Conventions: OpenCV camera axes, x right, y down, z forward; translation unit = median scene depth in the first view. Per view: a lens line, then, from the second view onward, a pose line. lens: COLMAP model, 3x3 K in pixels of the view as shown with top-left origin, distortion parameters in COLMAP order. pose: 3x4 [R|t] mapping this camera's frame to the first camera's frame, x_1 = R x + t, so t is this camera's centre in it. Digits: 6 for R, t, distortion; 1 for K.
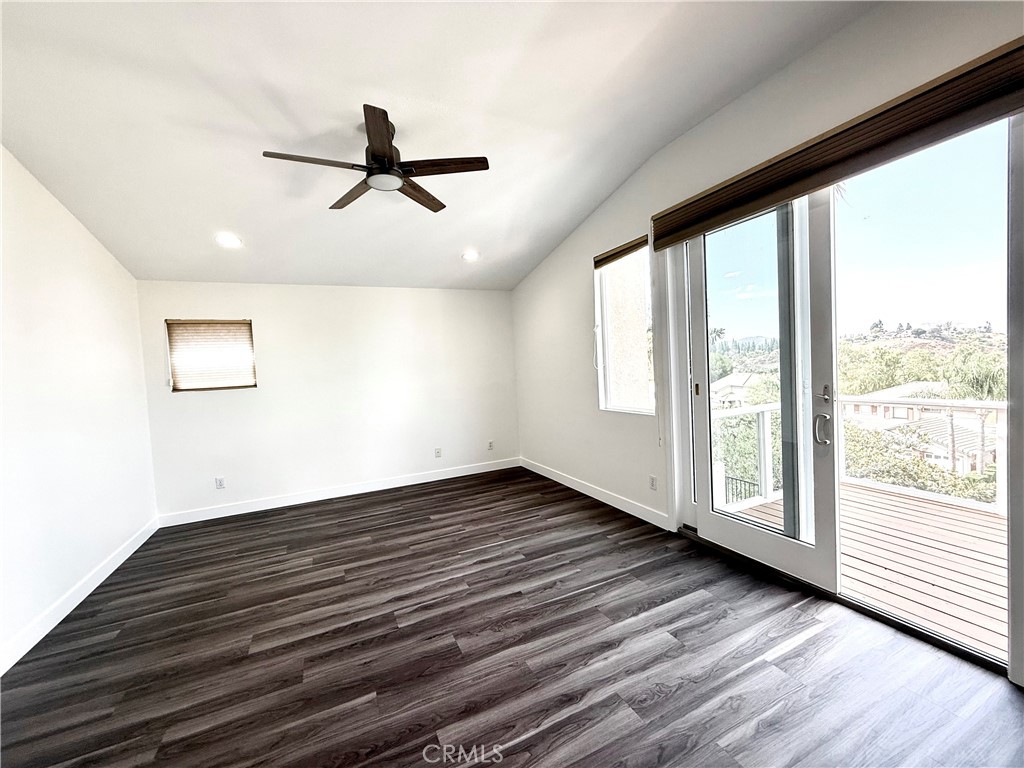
lens RADIAL K [[408.8, 0, 508.5], [0, 408.8, 385.2], [0, 0, 1]] dist [-0.001025, 0.000274]
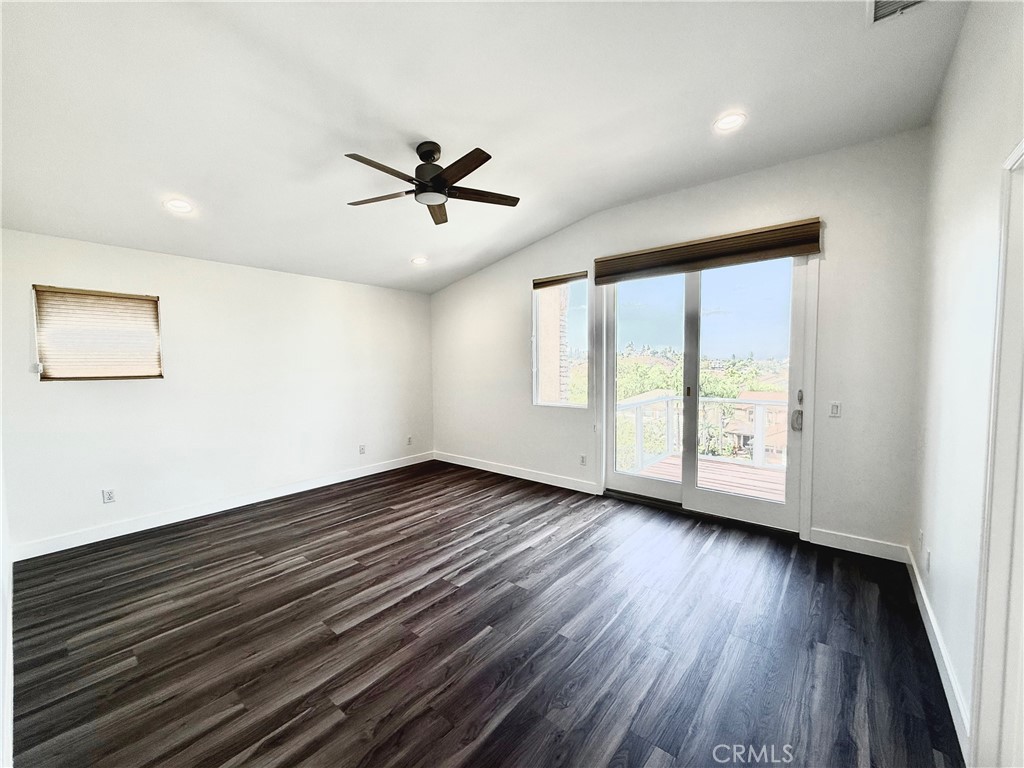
lens RADIAL K [[408.8, 0, 508.5], [0, 408.8, 385.2], [0, 0, 1]] dist [-0.001025, 0.000274]
pose [[0.900730, 0.023368, 0.433750, -0.437917], [-0.021720, 0.999726, -0.008755, 0.015321], [-0.433836, -0.001535, 0.900991, -0.076434]]
